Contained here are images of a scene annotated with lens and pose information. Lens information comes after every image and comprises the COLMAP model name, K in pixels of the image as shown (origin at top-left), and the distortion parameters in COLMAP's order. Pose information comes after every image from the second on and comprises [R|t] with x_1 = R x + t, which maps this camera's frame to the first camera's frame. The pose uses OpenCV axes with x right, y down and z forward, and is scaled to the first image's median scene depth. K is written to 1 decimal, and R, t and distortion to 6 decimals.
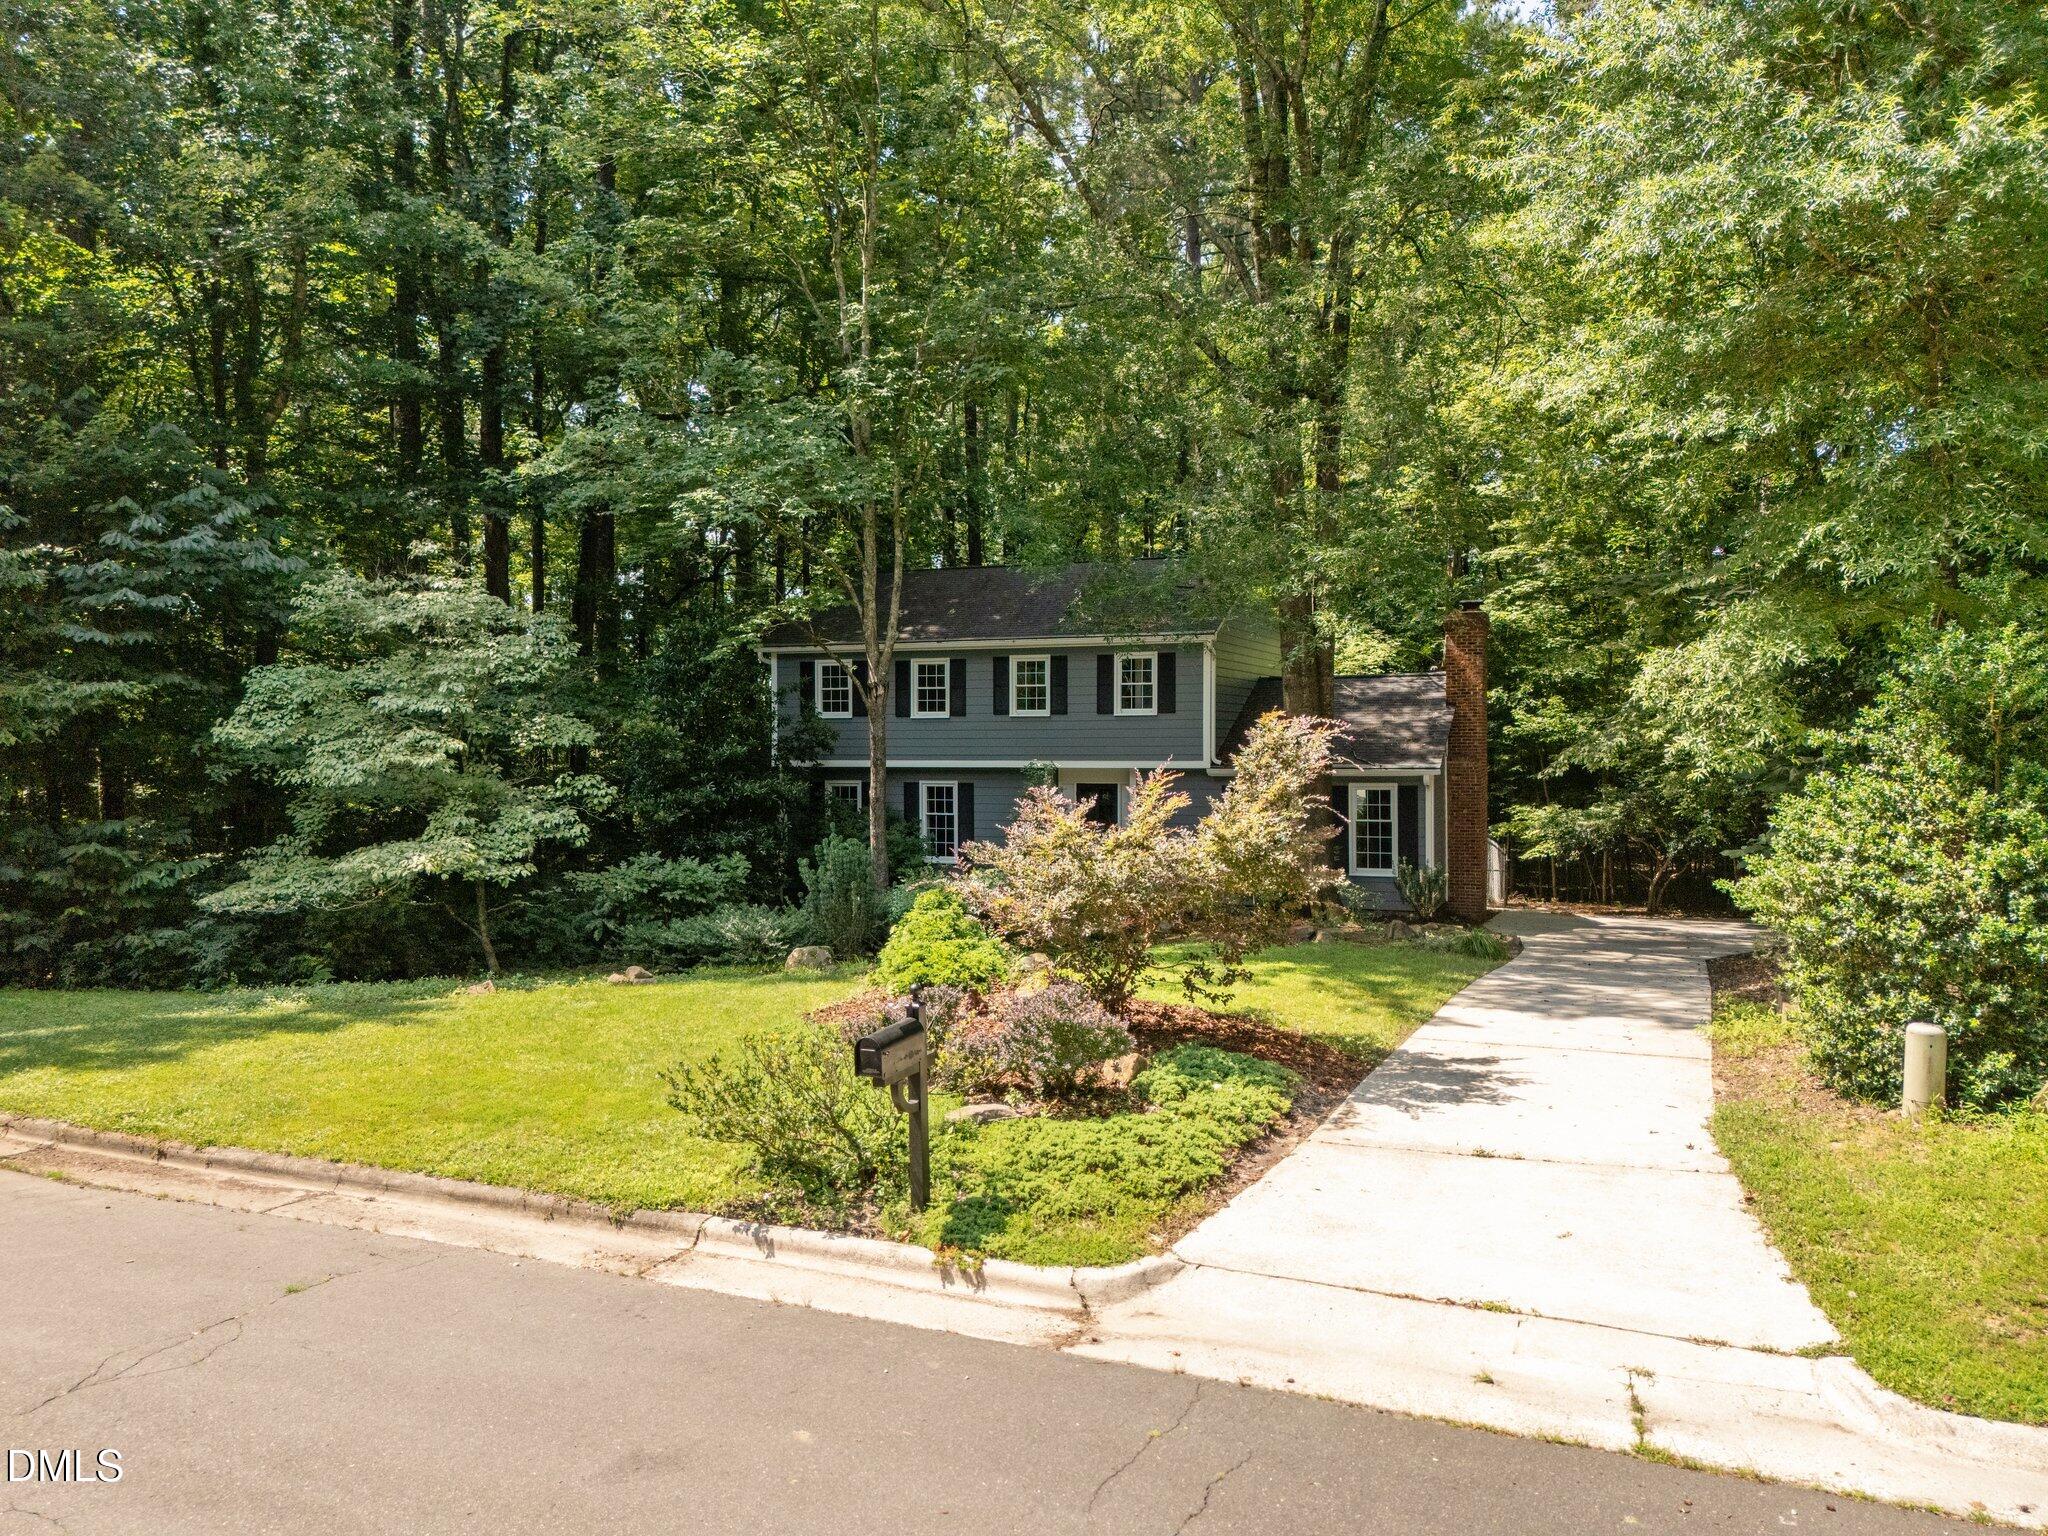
lens RADIAL K [[1581.9, 0, 965.4], [0, 1581.9, 806.7], [0, 0, 1]] dist [0.055775, -0.035034]
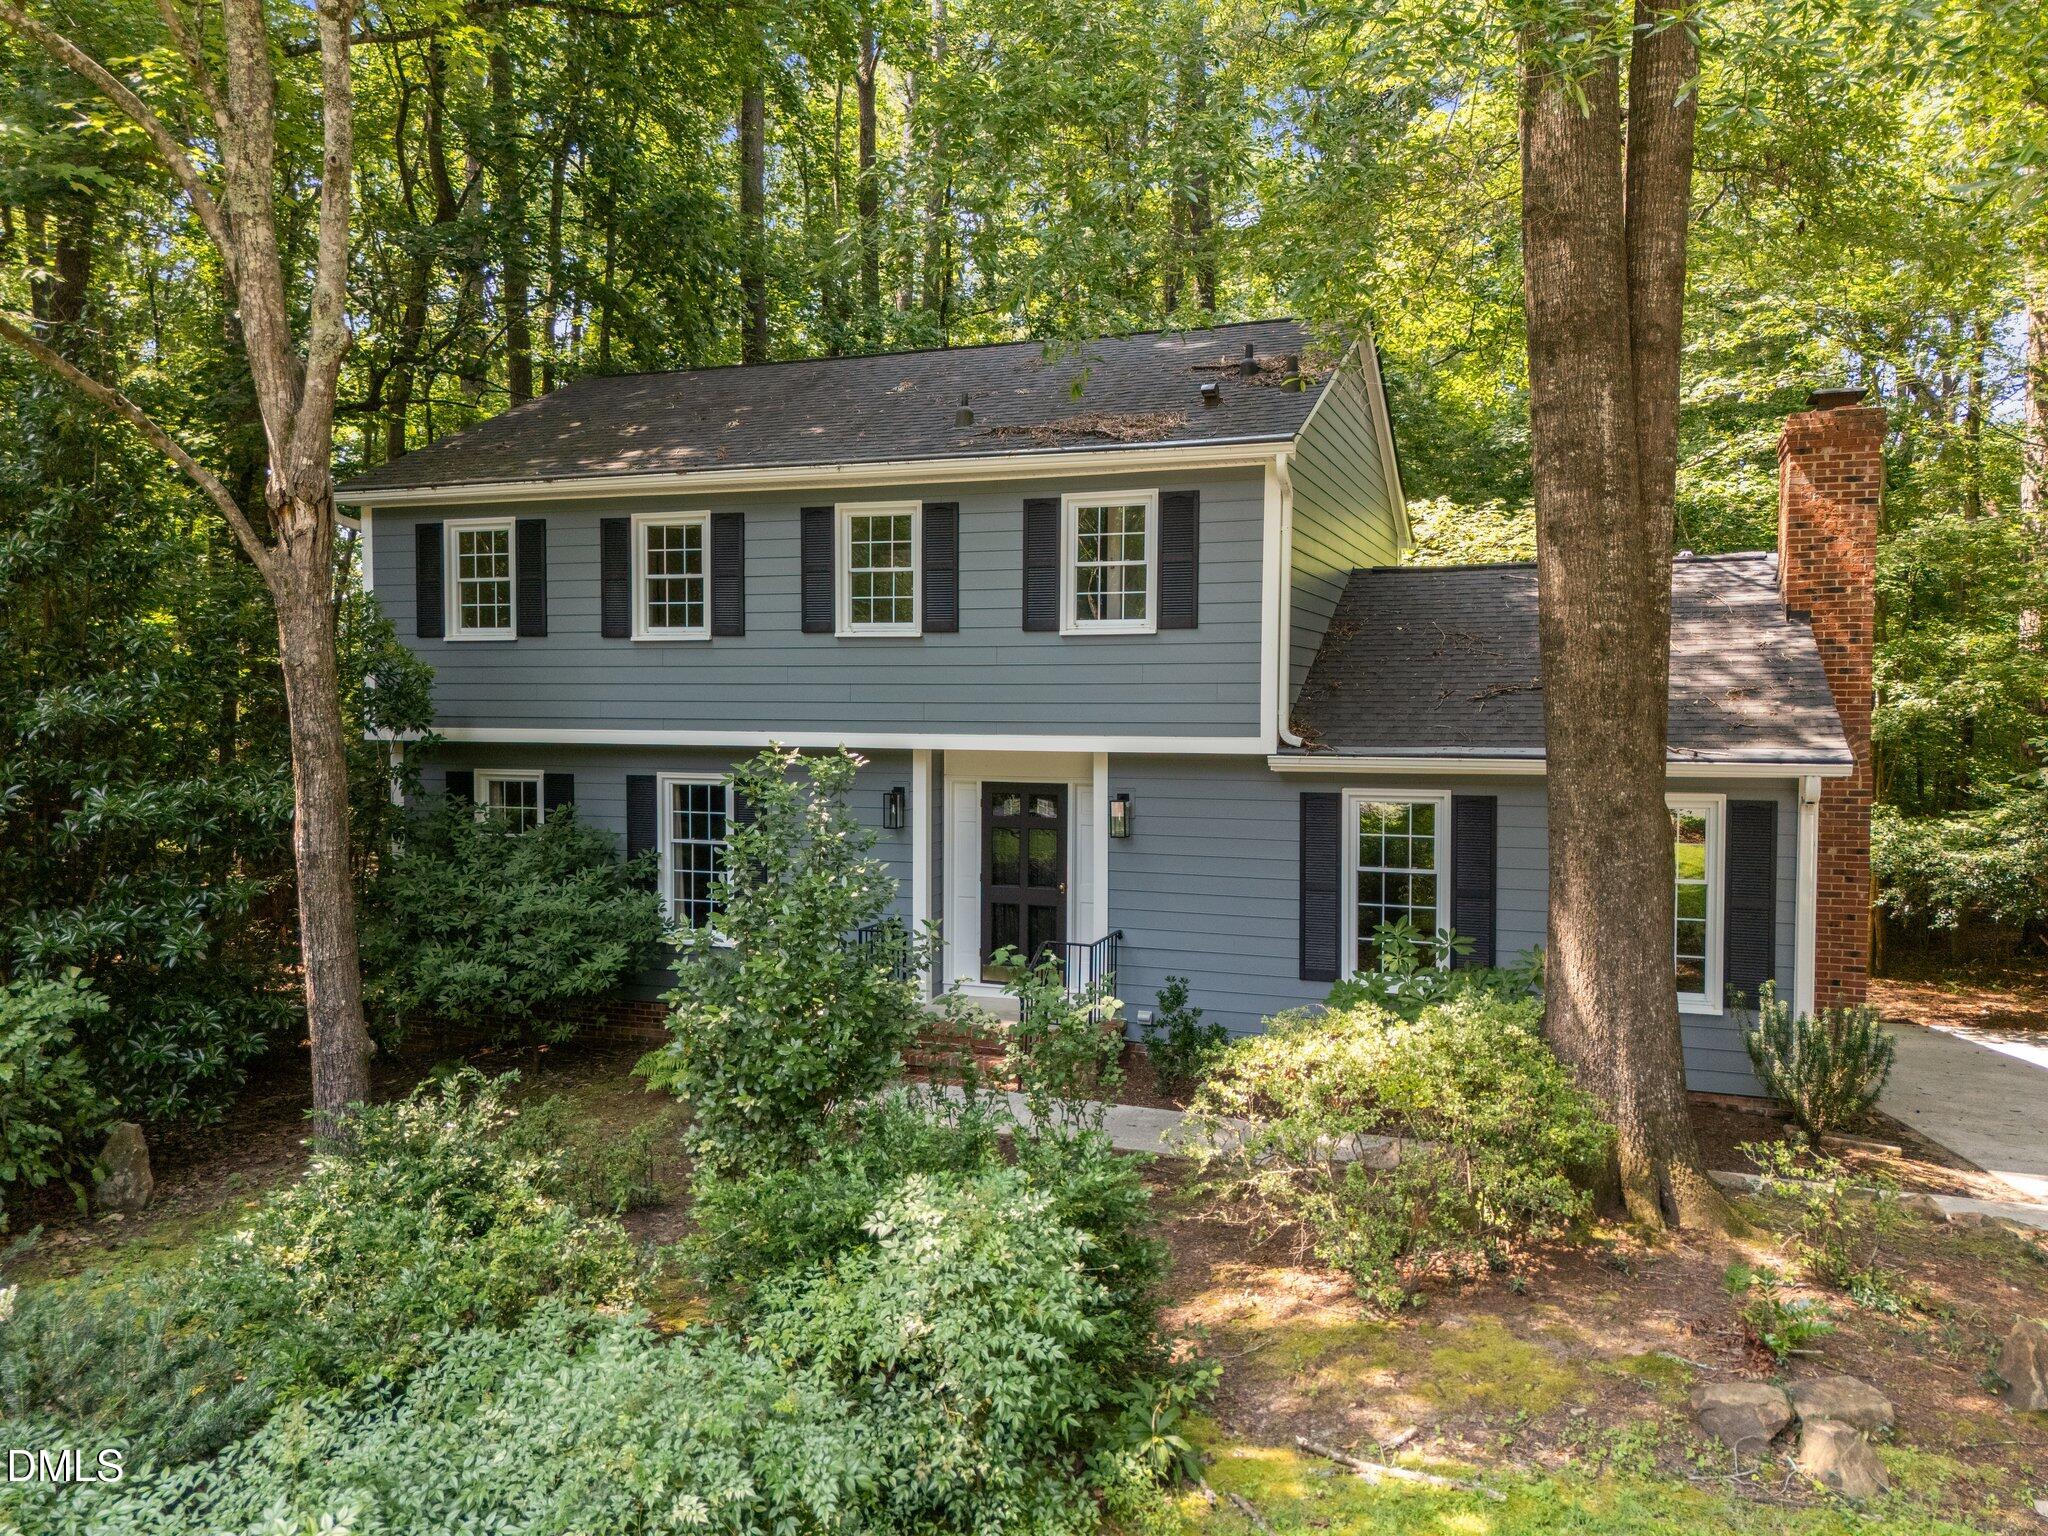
lens RADIAL K [[1581.9, 0, 1011.3], [0, 1581.9, 763.0], [0, 0, 1]] dist [0.055775, -0.035034]
pose [[0.998738, 0.005406, 0.049937, 0.057744], [-0.005311, 0.999984, -0.002035, -0.020140], [-0.049947, 0.001768, 0.998750, 0.550588]]
